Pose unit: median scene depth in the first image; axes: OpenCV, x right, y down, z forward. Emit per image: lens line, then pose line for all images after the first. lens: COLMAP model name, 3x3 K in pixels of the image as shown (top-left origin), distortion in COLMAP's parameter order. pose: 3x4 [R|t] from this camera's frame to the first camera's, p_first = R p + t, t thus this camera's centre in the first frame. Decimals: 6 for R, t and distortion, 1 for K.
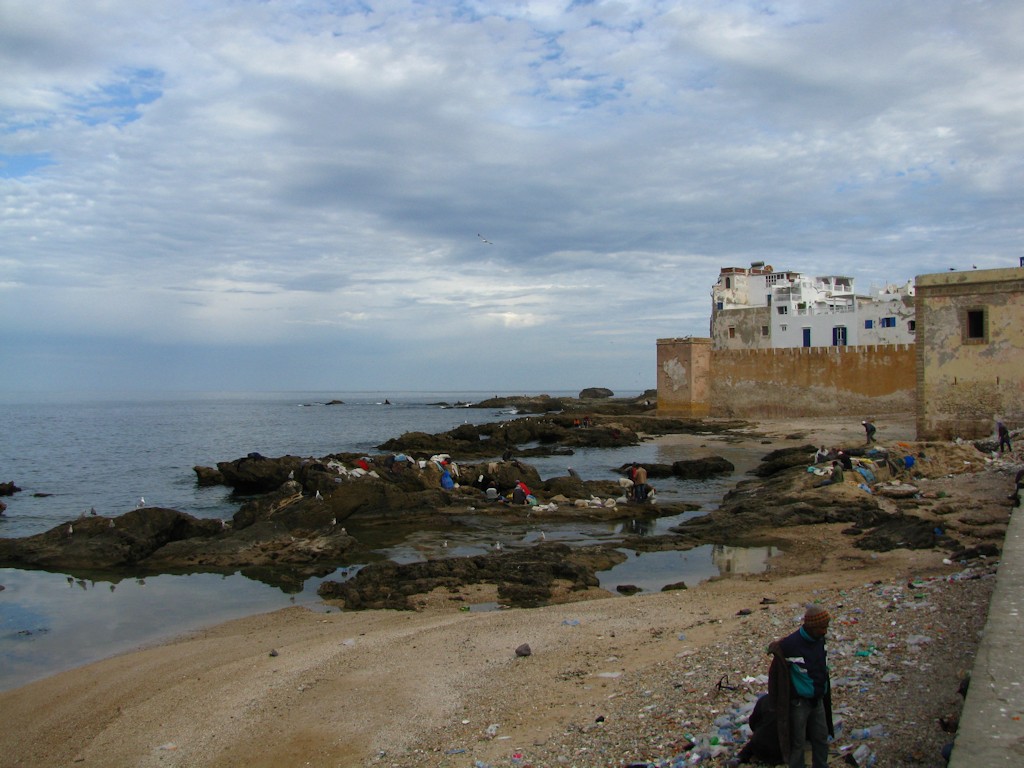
lens RADIAL K [[1076.8, 0, 512.0], [0, 1076.8, 384.0], [0, 0, 1]] dist [-0.214247, 0.260841]
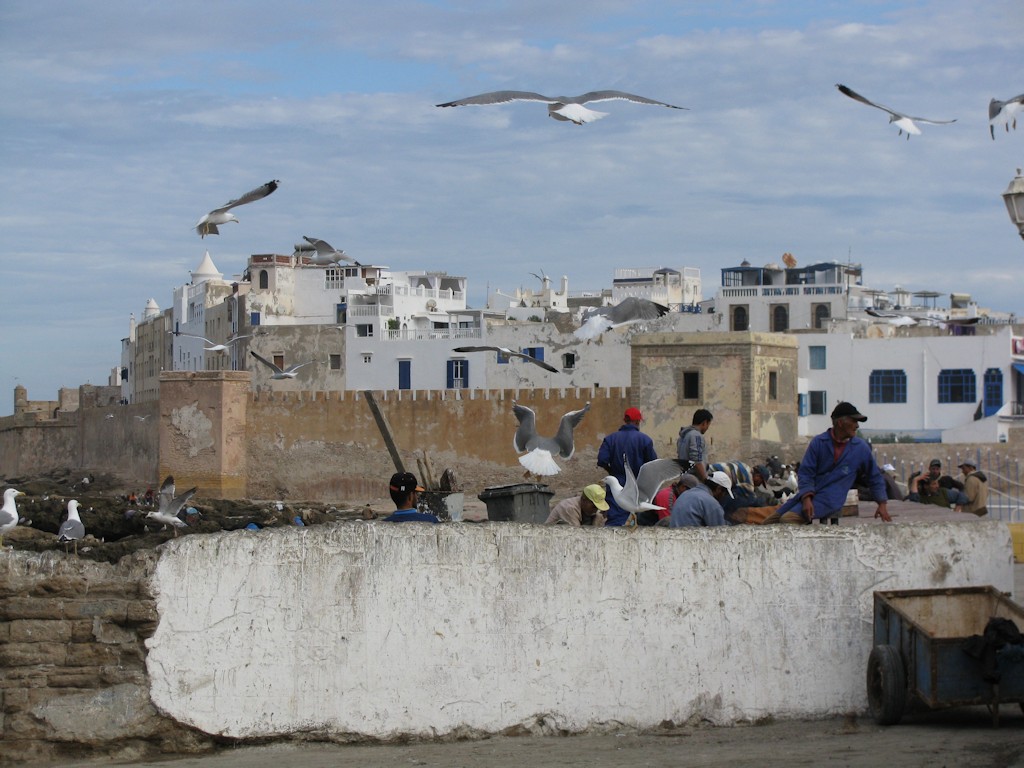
lens RADIAL K [[3258.1, 0, 512.0], [0, 3258.1, 384.0], [0, 0, 1]] dist [0.042586, 0.032258]
pose [[0.919677, 0.014294, 0.392417, -0.436572], [-0.005828, 0.999724, -0.022756, 0.006502], [-0.392634, 0.018641, 0.919506, -0.840383]]
